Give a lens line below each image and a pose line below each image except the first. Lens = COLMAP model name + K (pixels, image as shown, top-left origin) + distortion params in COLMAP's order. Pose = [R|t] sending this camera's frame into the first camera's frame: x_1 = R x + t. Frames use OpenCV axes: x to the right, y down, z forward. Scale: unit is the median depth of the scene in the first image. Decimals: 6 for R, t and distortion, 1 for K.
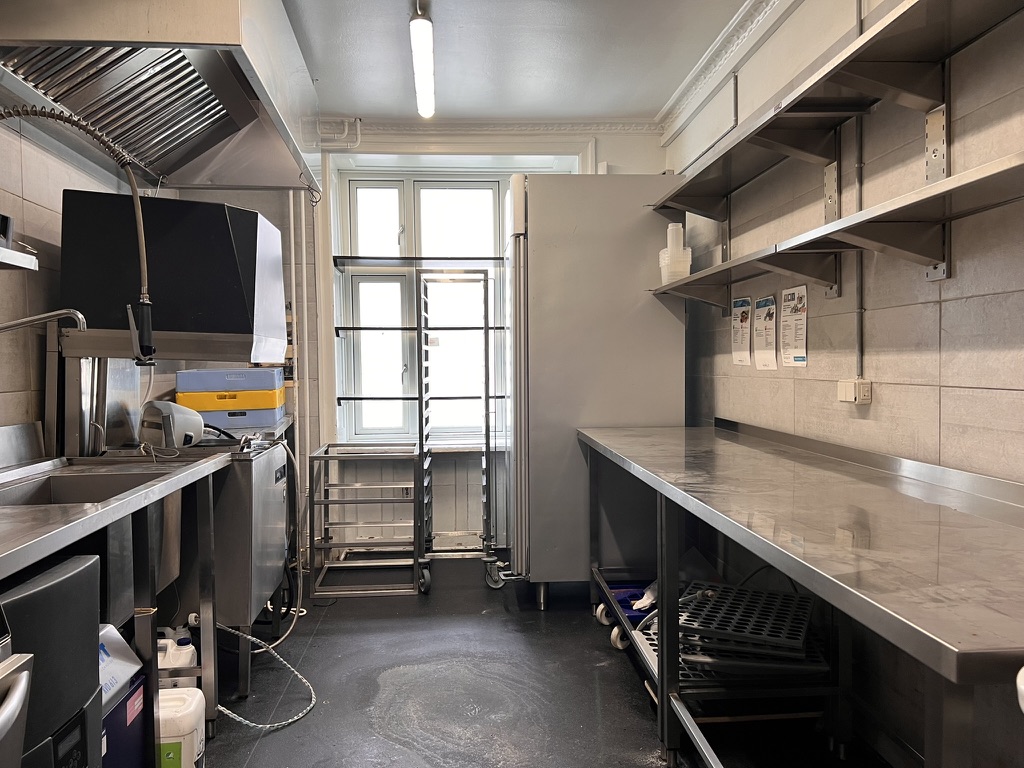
lens RADIAL K [[760.5, 0, 501.9], [0, 760.5, 382.9], [0, 0, 1]] dist [0.050207, -0.063164]
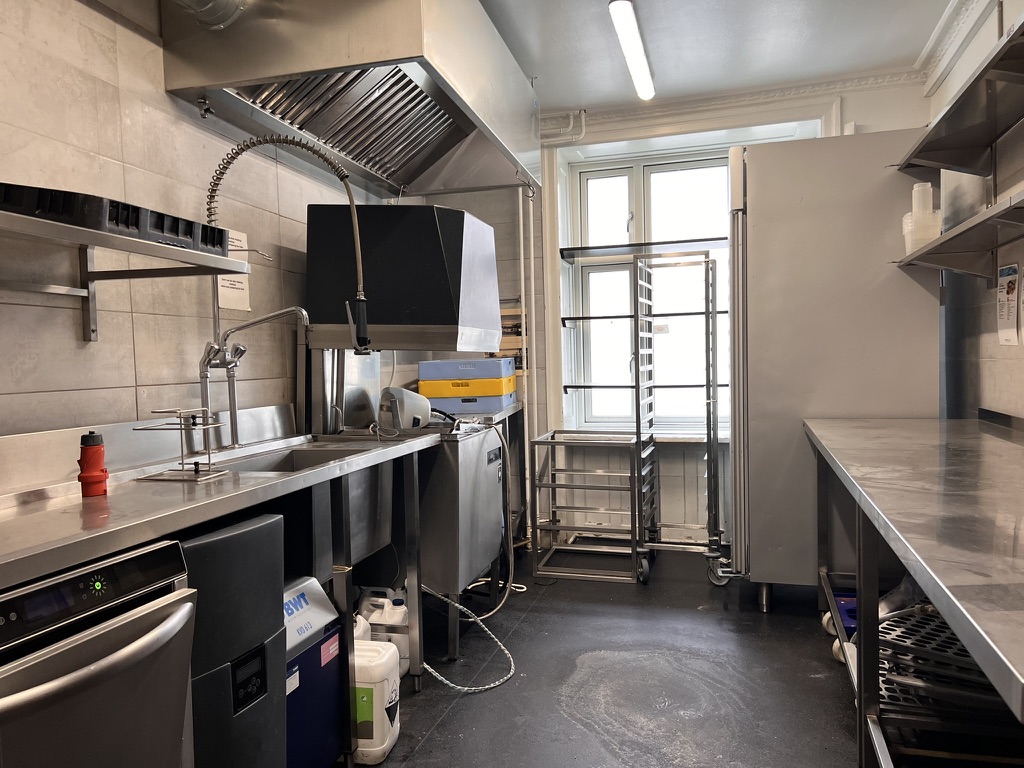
lens RADIAL K [[760.5, 0, 511.6], [0, 760.5, 384.9], [0, 0, 1]] dist [0.050207, -0.063164]
pose [[0.934999, -0.000695, -0.354648, 0.099907], [0.005264, 0.999915, 0.011917, 0.006901], [0.354610, -0.013009, 0.934924, 0.018352]]
